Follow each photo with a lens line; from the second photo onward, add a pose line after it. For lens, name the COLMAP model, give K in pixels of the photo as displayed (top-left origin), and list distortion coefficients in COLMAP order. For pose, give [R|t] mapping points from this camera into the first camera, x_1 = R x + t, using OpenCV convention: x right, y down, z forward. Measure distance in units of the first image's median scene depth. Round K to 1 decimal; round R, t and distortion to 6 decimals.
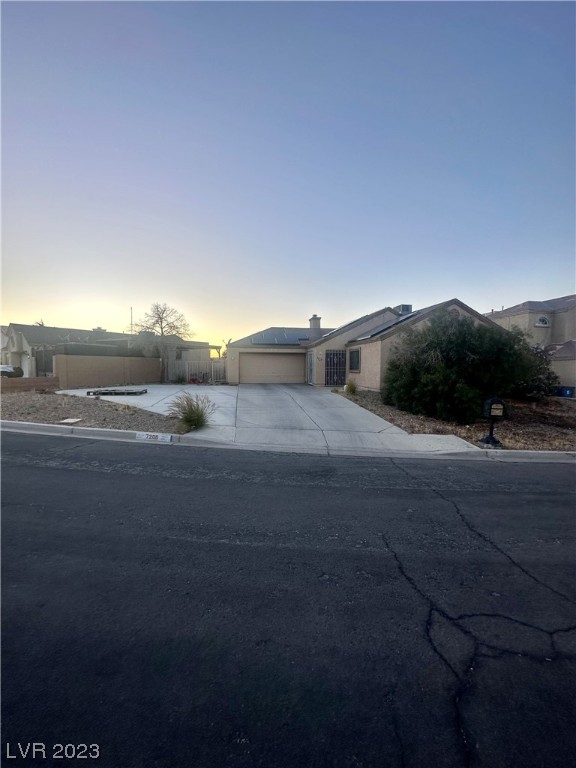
lens RADIAL K [[307.3, 0, 288.0], [0, 307.3, 384.0], [0, 0, 1]] dist [-0.000571, -0.000020]
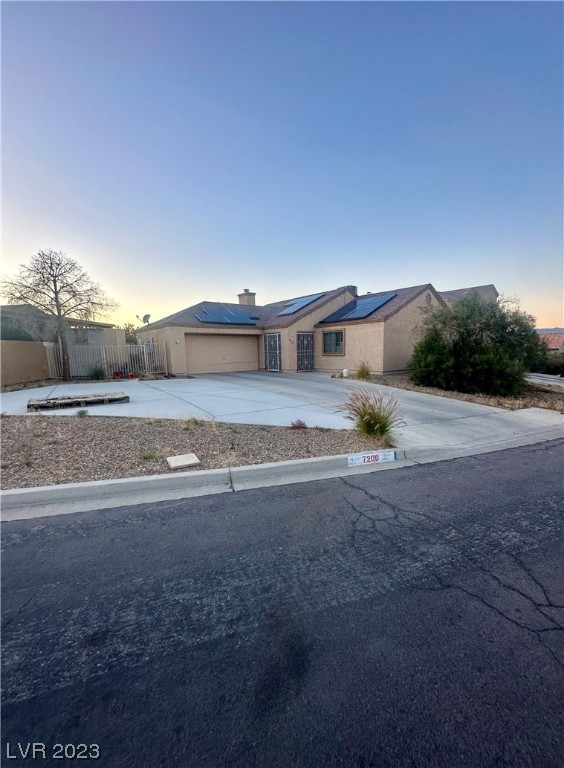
lens RADIAL K [[329.4, 0, 282.0], [0, 329.4, 384.0], [0, 0, 1]] dist [0.001369, 0.000075]
pose [[0.858739, -0.069476, 0.507681, -0.394860], [0.048277, 0.997328, 0.054824, -0.013351], [-0.510134, -0.022570, 0.859799, 0.210291]]
